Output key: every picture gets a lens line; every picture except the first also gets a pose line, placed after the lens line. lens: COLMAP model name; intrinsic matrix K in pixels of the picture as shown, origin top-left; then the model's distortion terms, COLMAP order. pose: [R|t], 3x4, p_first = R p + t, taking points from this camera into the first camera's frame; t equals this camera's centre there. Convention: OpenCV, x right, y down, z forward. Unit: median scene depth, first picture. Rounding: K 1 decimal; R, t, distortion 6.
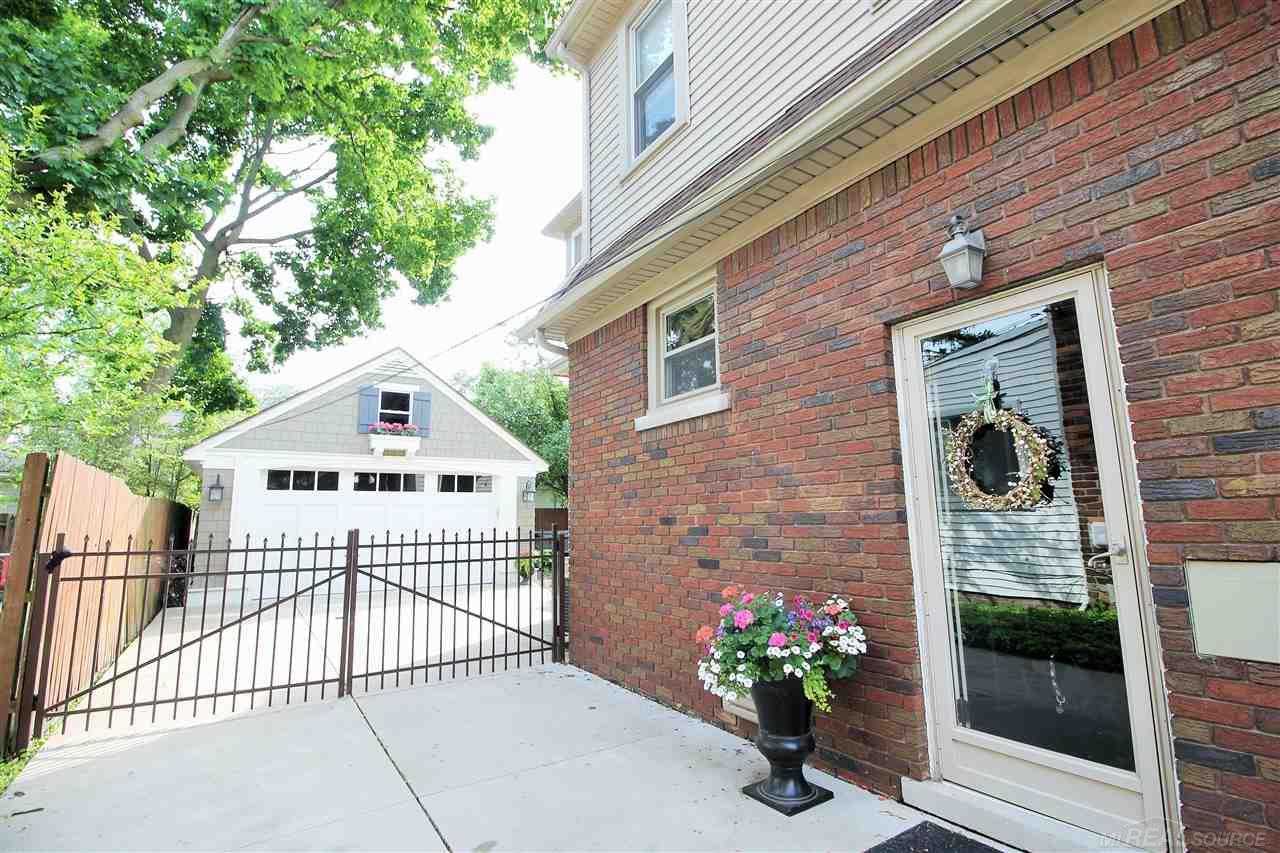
lens RADIAL K [[605.5, 0, 640.0], [0, 605.5, 426.5], [0, 0, 1]] dist [-0.002847, -0.000467]
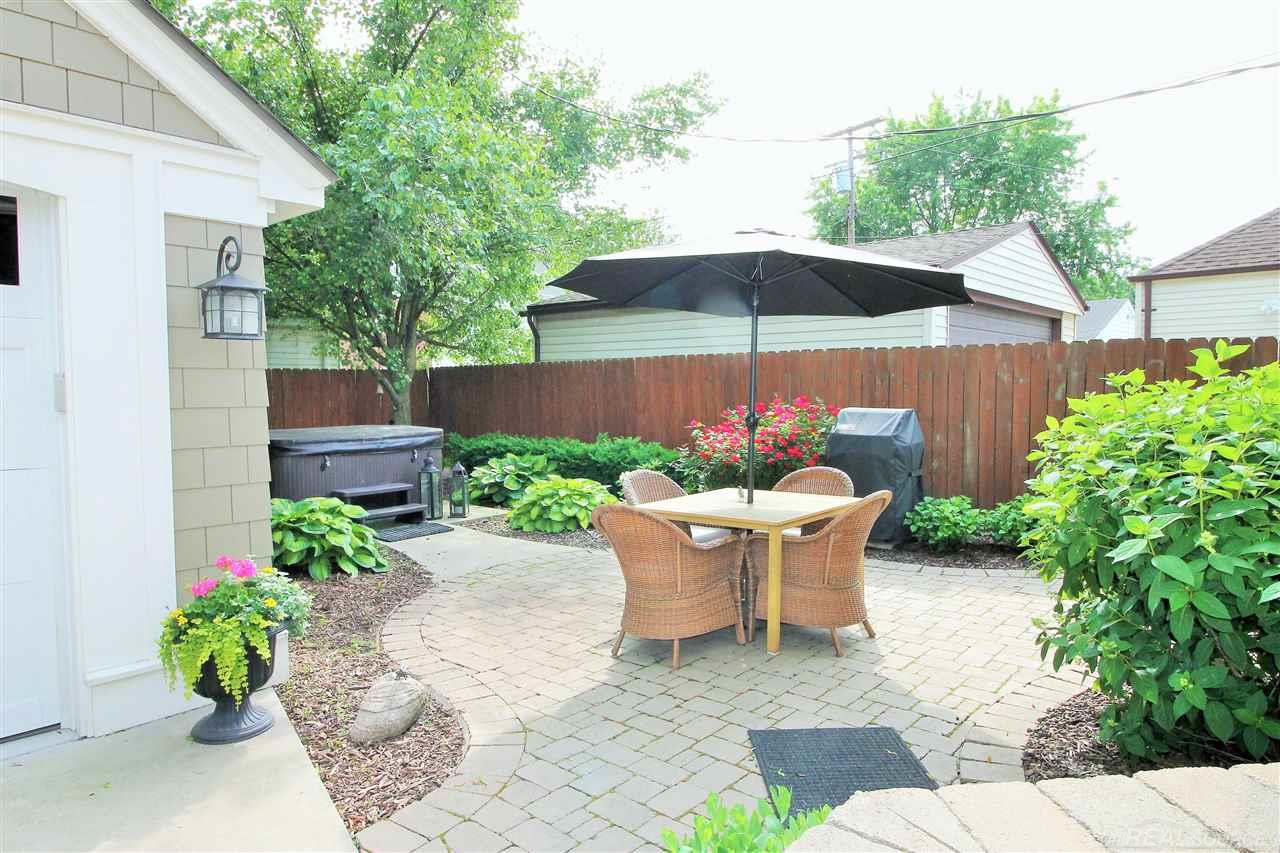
lens RADIAL K [[800.0, 0, 640.0], [0, 800.0, 426.5], [0, 0, 1]] dist [0.000348, 0.000083]
pose [[0.964497, -0.001580, 0.264088, -0.110628], [-0.051422, 0.979719, 0.193666, 0.085200], [-0.259039, -0.200370, 0.944855, 0.633901]]
